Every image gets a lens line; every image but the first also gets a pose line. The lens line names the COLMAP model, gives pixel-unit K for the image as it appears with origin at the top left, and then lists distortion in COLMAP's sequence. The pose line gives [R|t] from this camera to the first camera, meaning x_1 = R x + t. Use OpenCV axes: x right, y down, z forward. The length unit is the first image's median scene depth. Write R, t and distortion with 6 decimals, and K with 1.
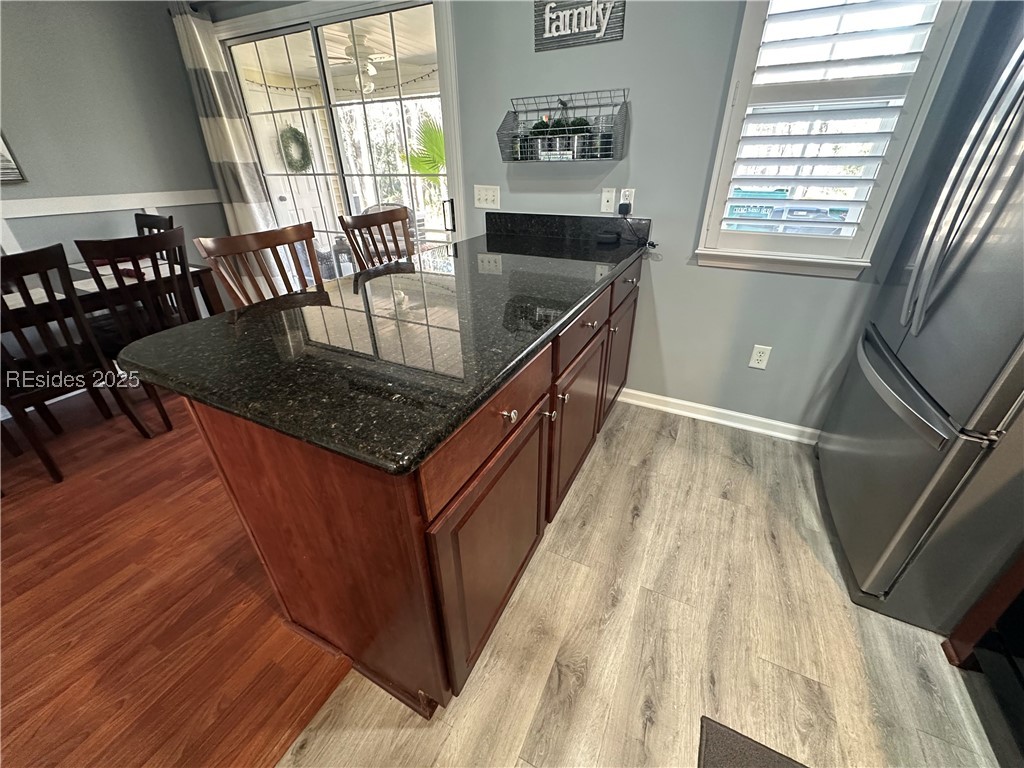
lens RADIAL K [[406.1, 0, 512.5], [0, 406.1, 385.3], [0, 0, 1]] dist [0.000618, 0.000025]
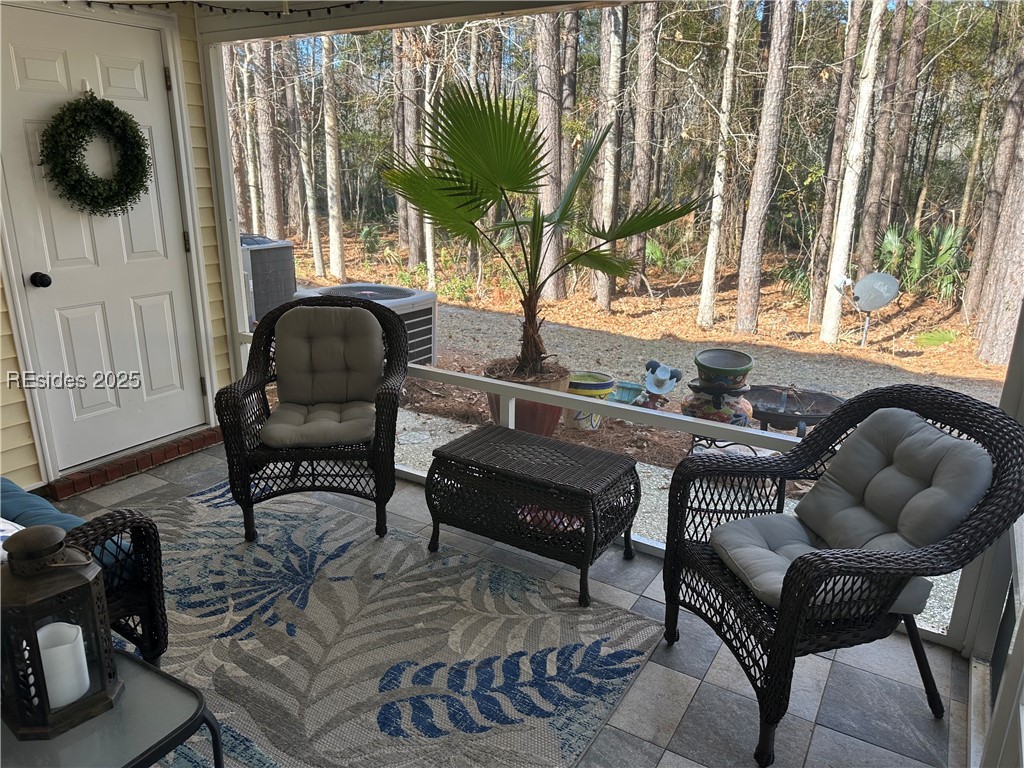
lens RADIAL K [[717.0, 0, 512.1], [0, 717.0, 384.2], [0, 0, 1]] dist [-0.001713, -0.000671]
pose [[0.995615, 0.044764, -0.082144, -0.102043], [-0.061223, 0.975711, -0.210331, -0.261327], [0.070734, 0.214438, 0.974173, 0.438862]]
